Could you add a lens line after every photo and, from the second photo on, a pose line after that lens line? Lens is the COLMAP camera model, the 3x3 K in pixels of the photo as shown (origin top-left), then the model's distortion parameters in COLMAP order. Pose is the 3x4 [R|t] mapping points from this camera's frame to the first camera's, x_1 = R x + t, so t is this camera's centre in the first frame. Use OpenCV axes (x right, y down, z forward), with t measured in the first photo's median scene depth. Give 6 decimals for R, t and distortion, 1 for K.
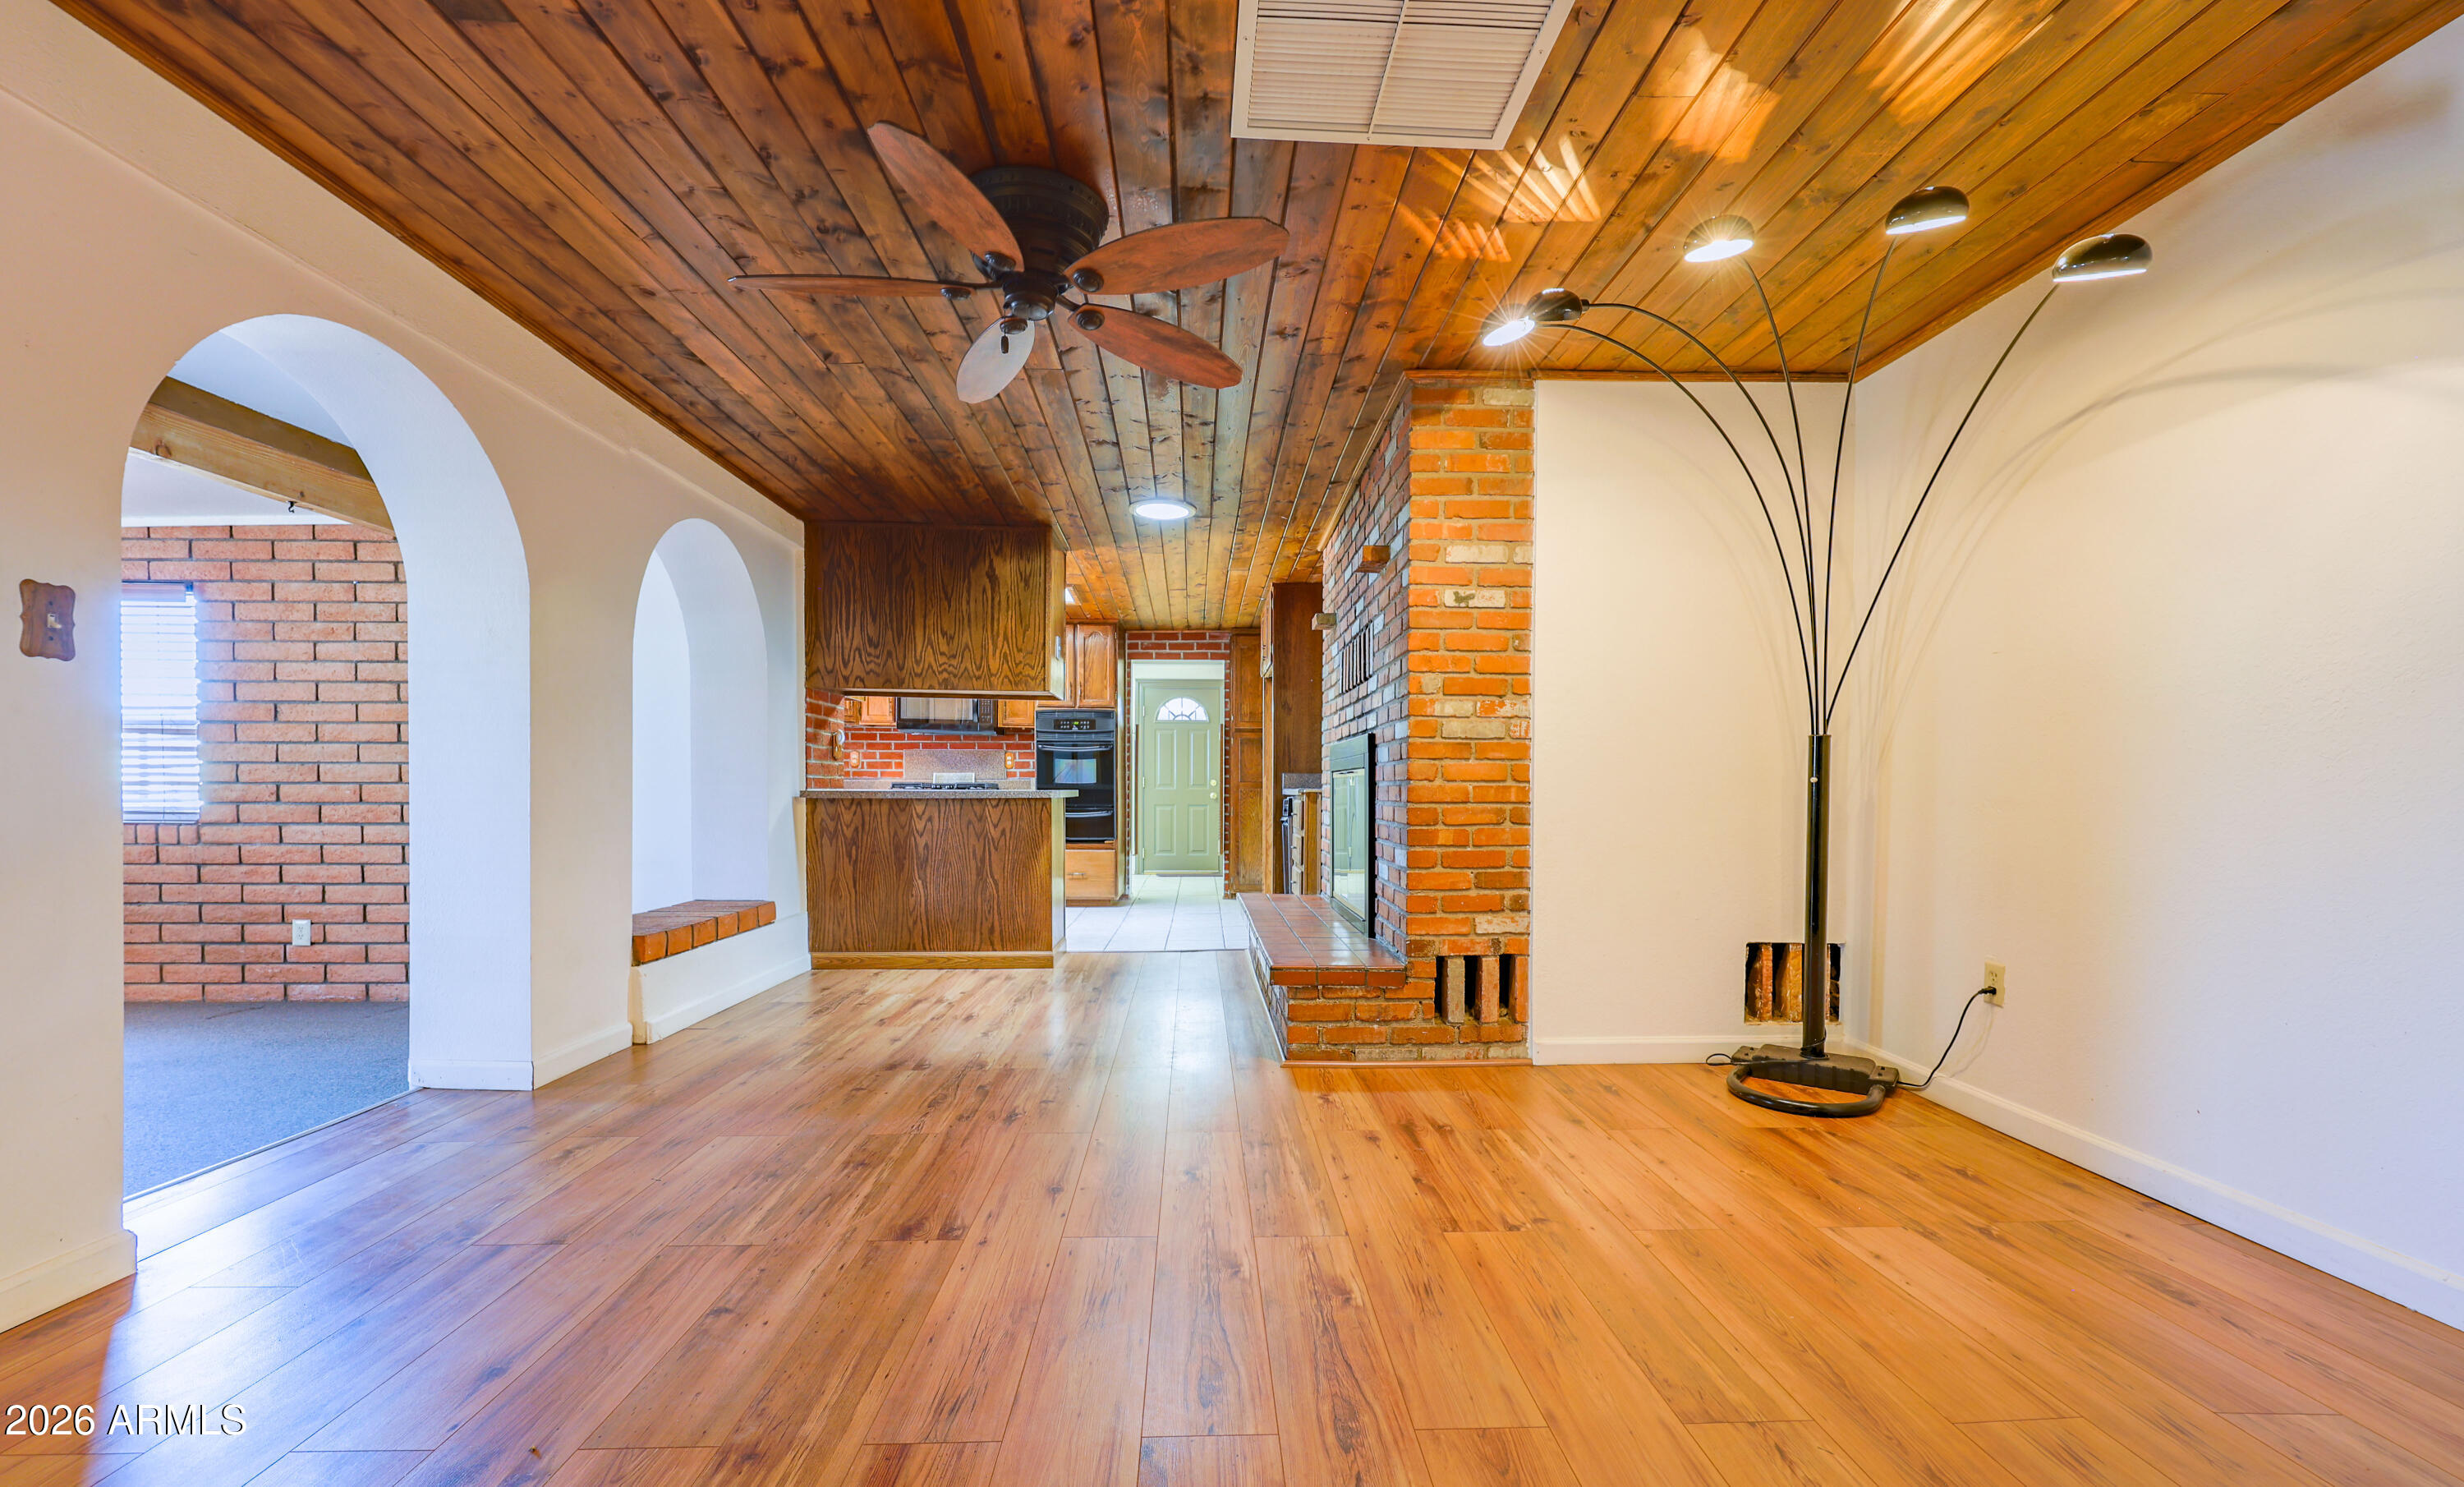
lens RADIAL K [[1040.2, 0, 1235.1], [0, 1040.2, 822.2], [0, 0, 1]] dist [-0.003618, -0.000052]
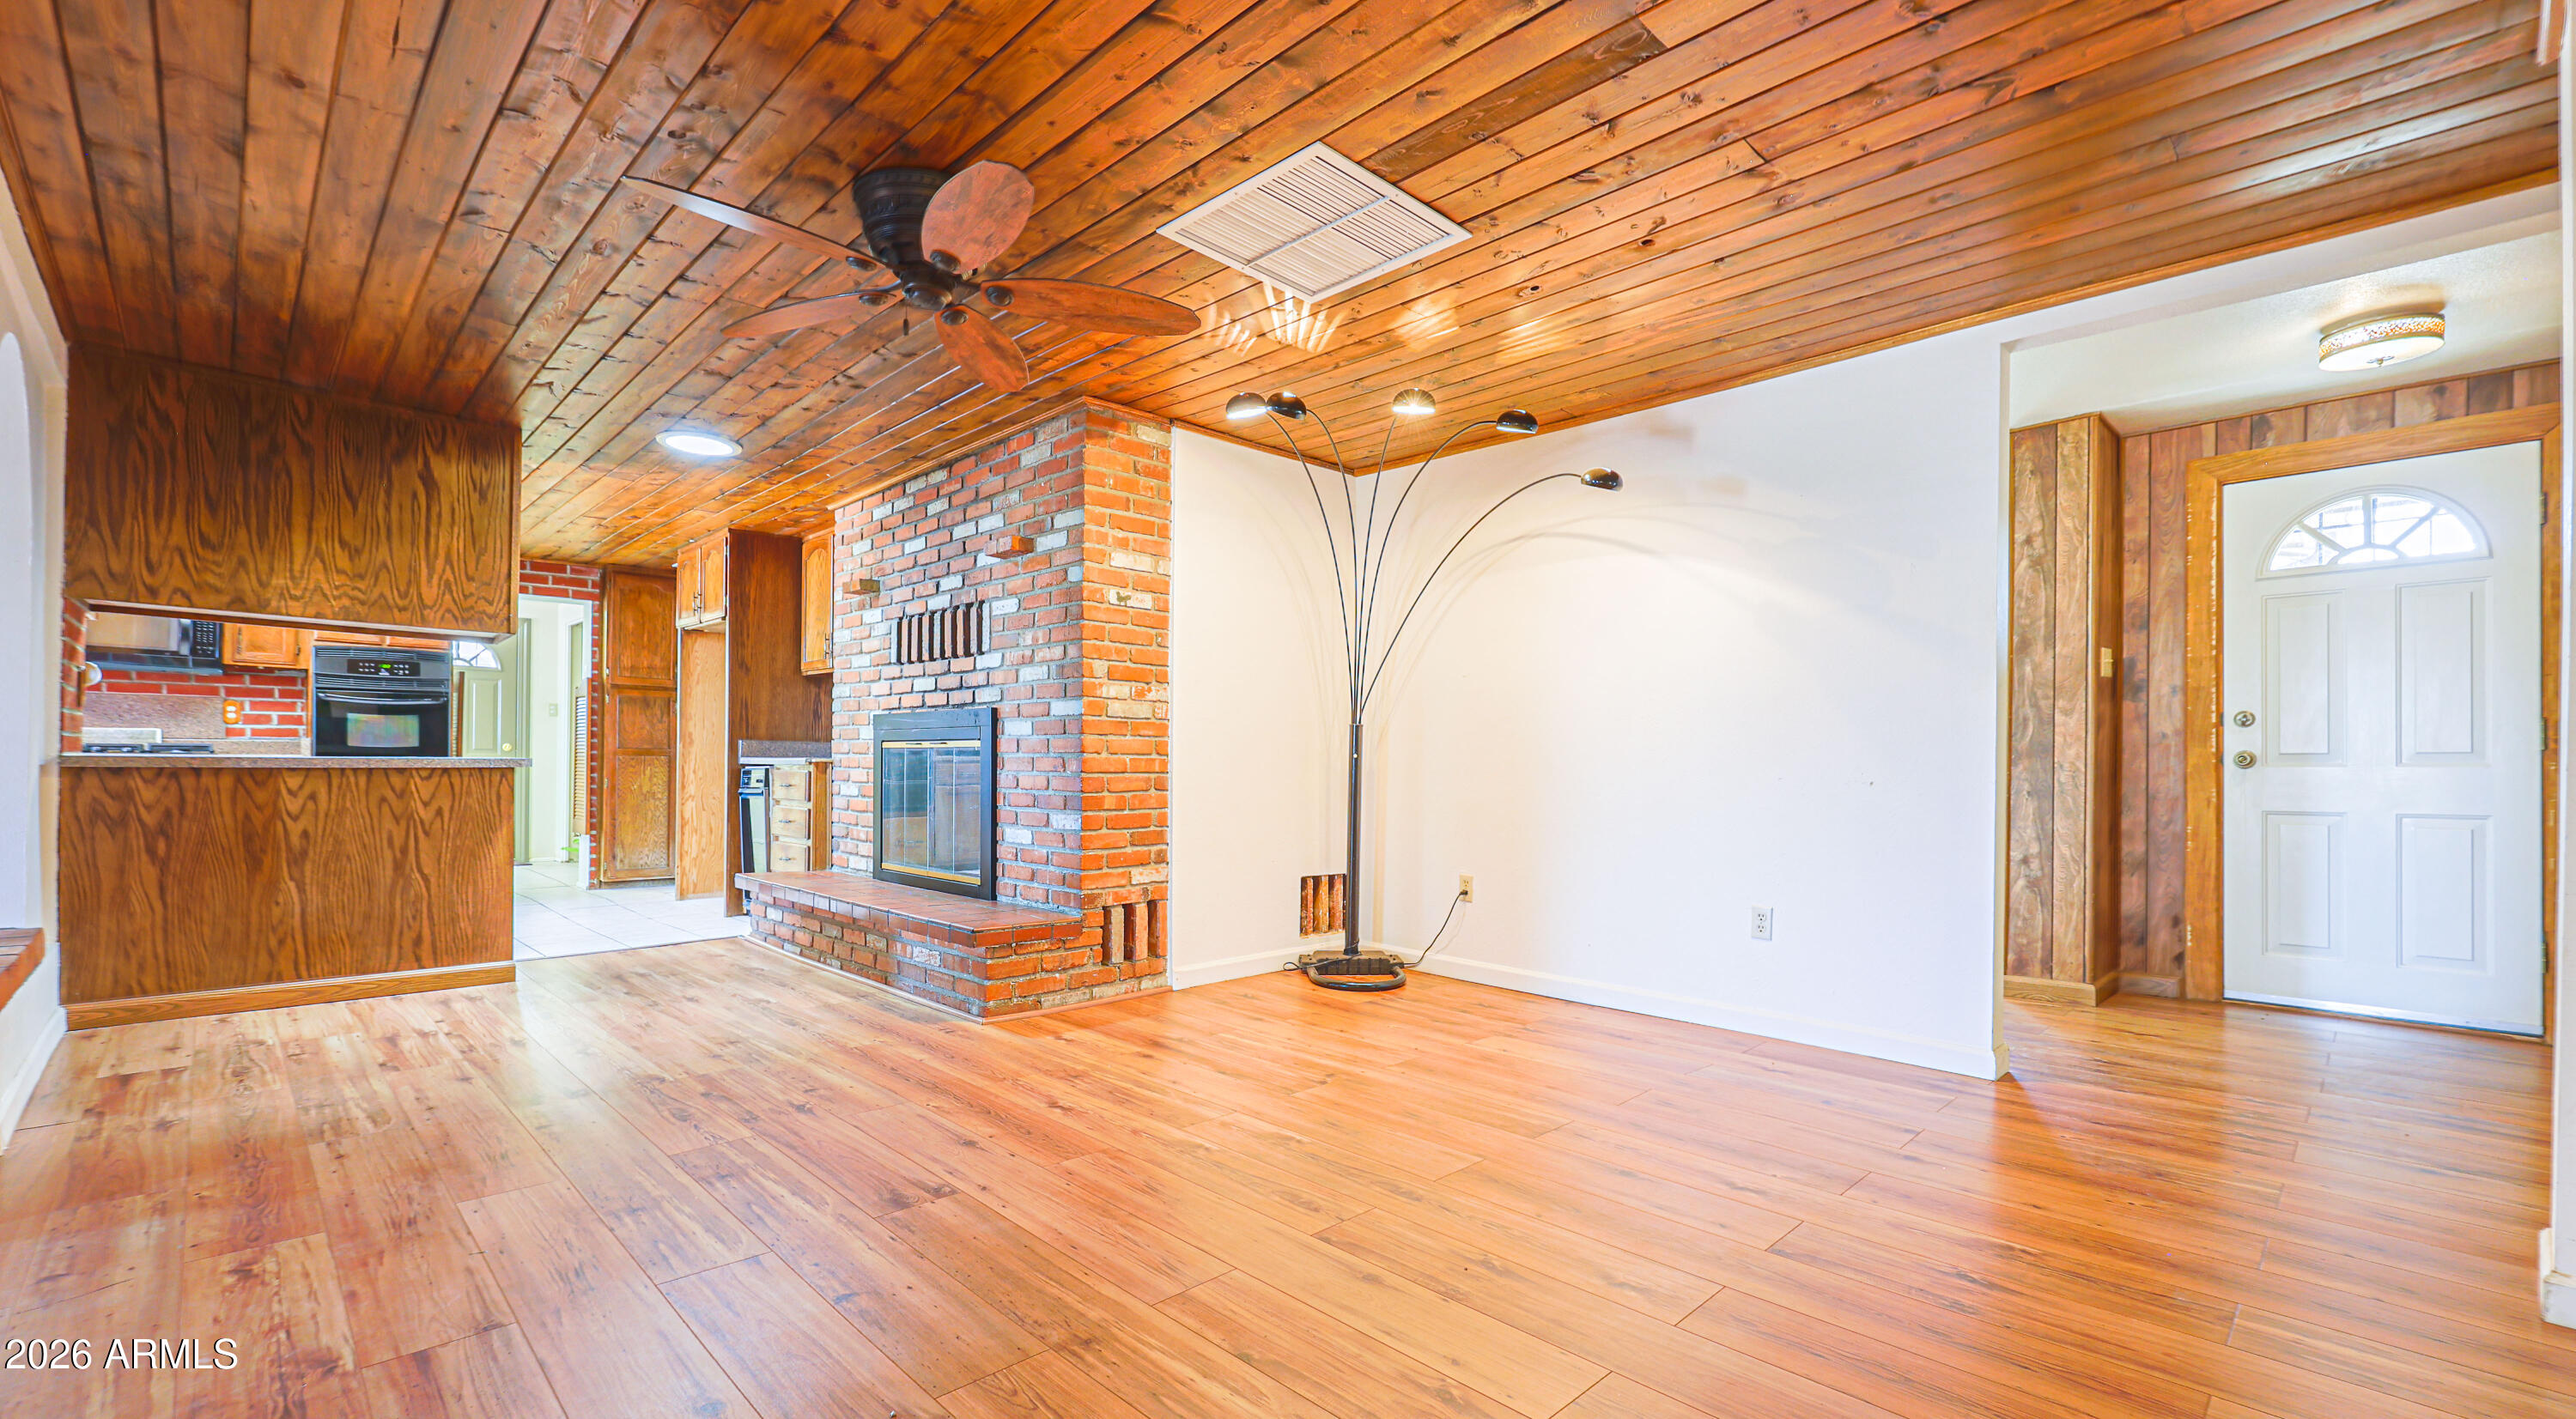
lens RADIAL K [[1087.3, 0, 1290.3], [0, 1087.3, 762.6], [0, 0, 1]] dist [-0.003215, -0.000135]
pose [[0.736223, 0.004051, 0.676727, -0.465478], [0.013764, 0.999686, -0.020958, -0.001904], [-0.676599, 0.024744, 0.735935, -0.023901]]
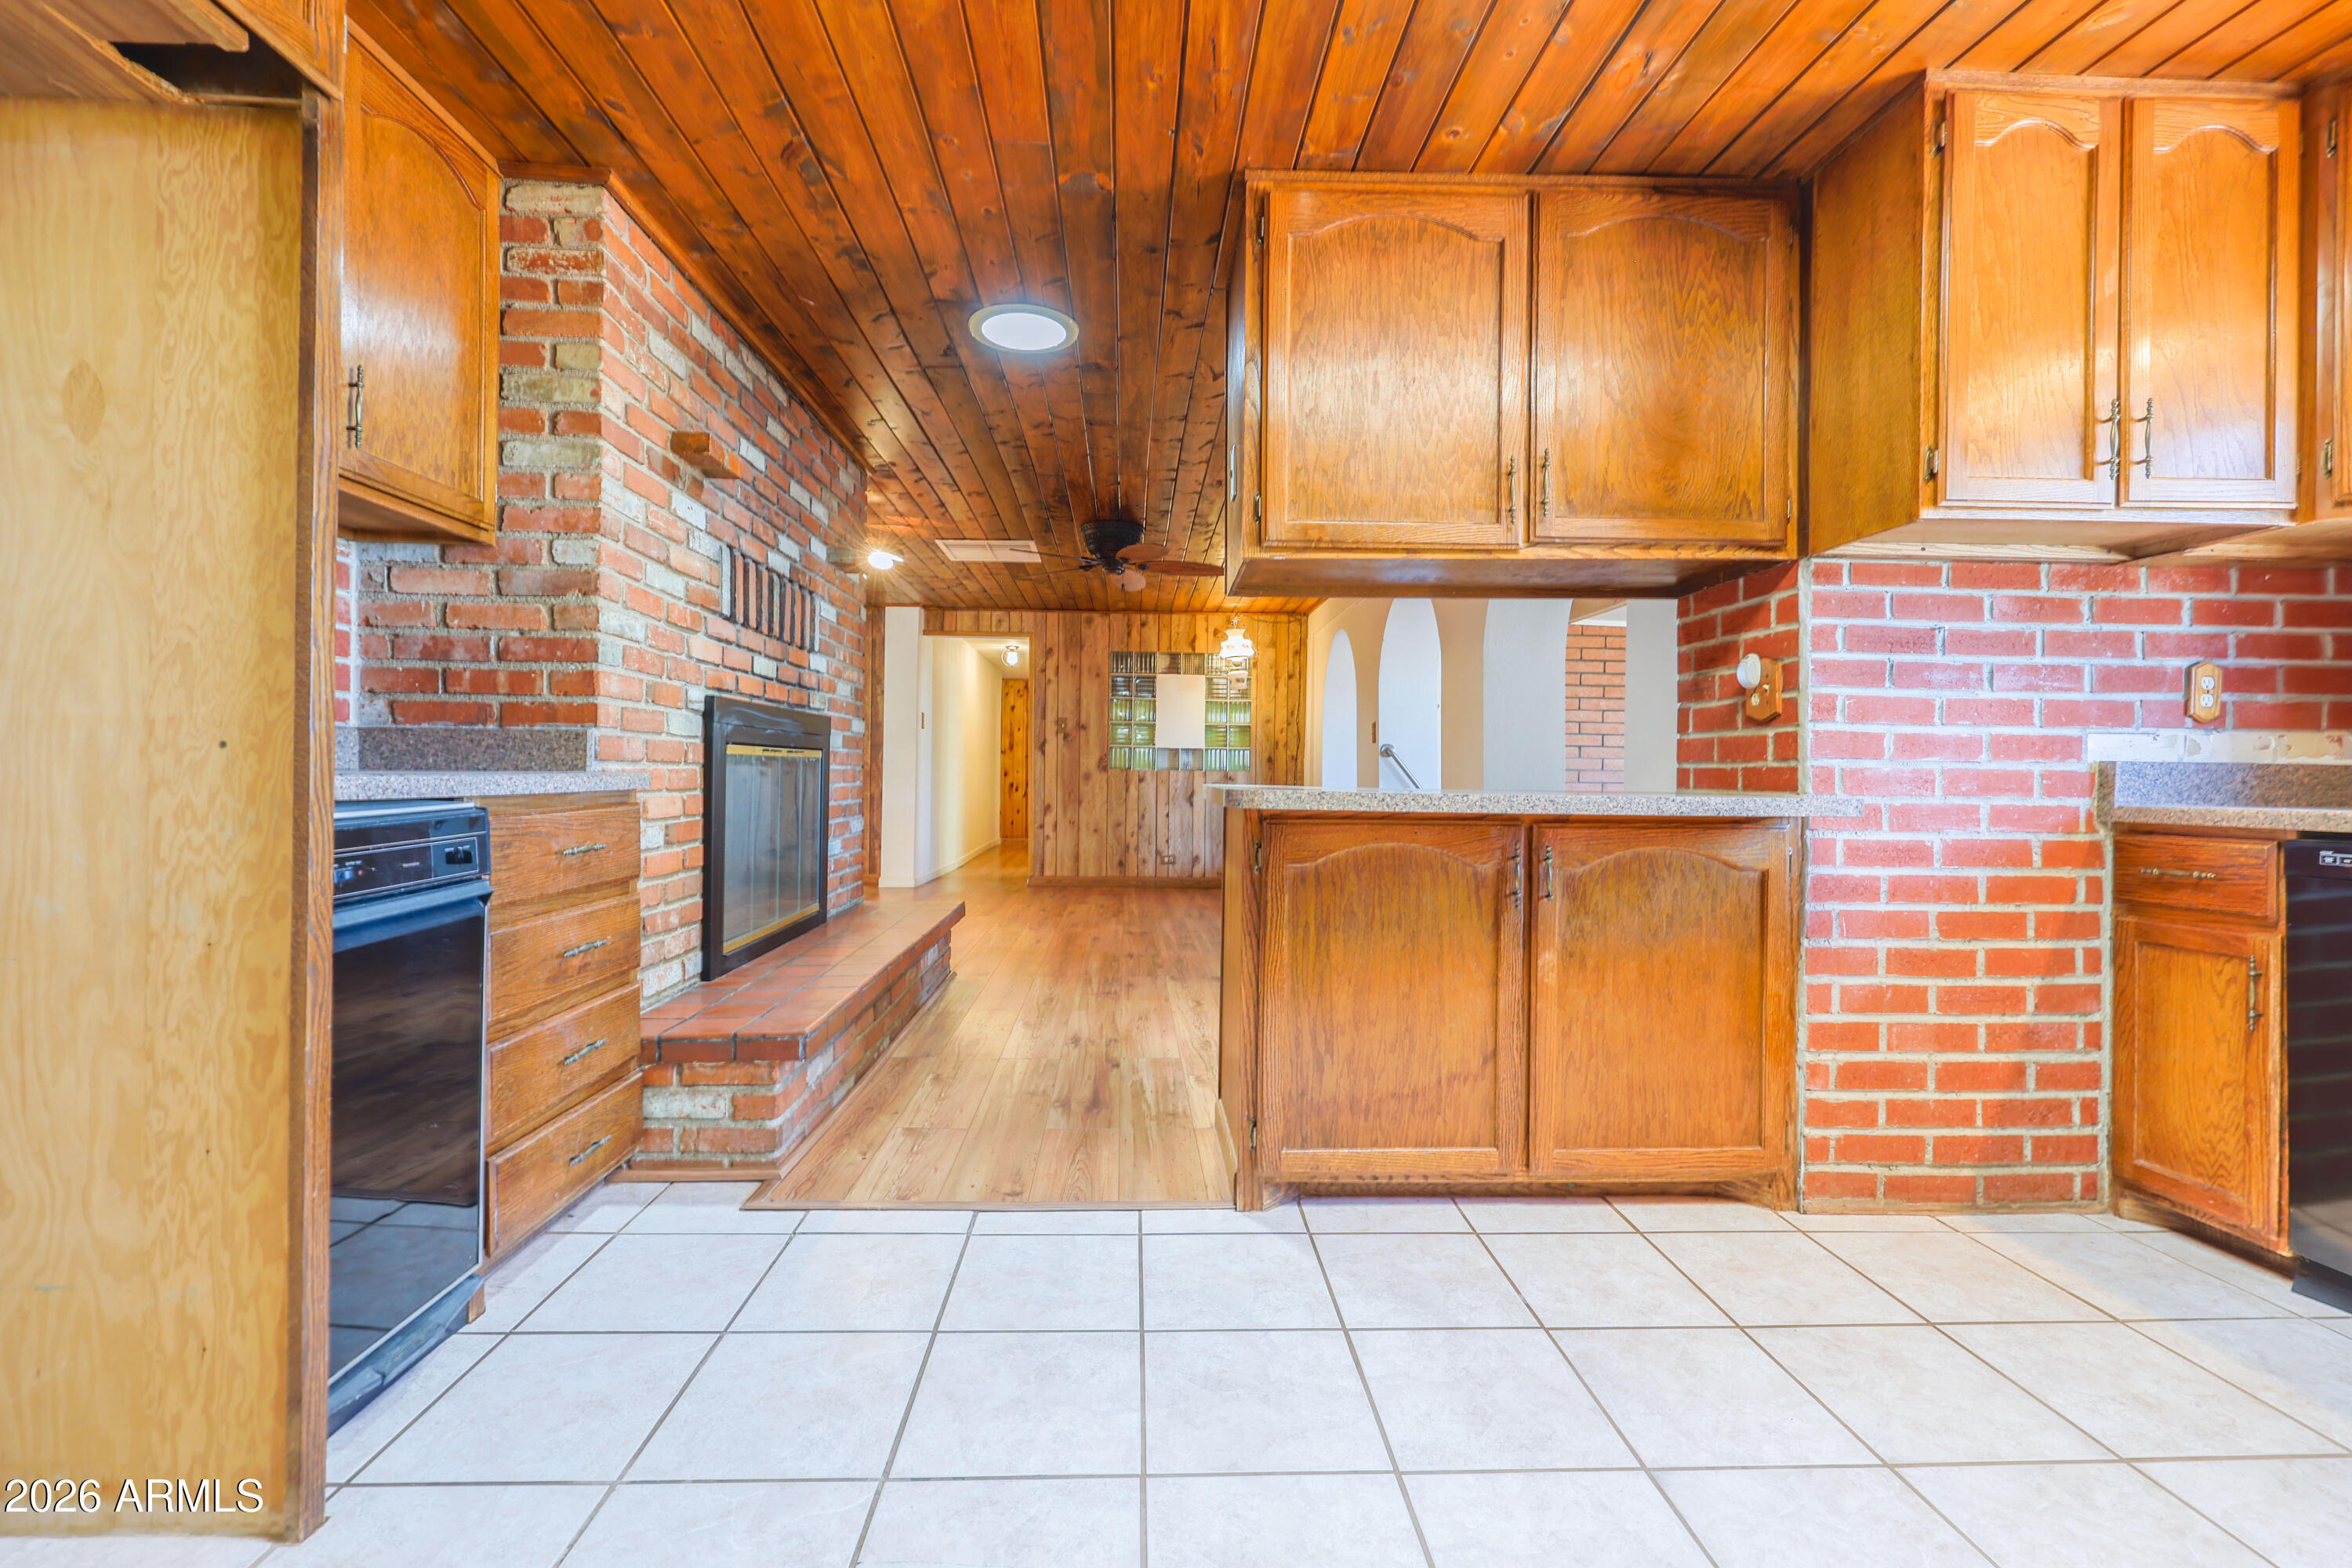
lens RADIAL K [[999.2, 0, 1176.0], [0, 999.2, 784.0], [0, 0, 1]] dist [-0.001447, -0.000208]
pose [[-0.999784, -0.016865, -0.012138, -0.223574], [-0.017347, 0.999015, 0.040843, -0.077762], [0.011437, 0.041045, -0.999092, 2.292929]]
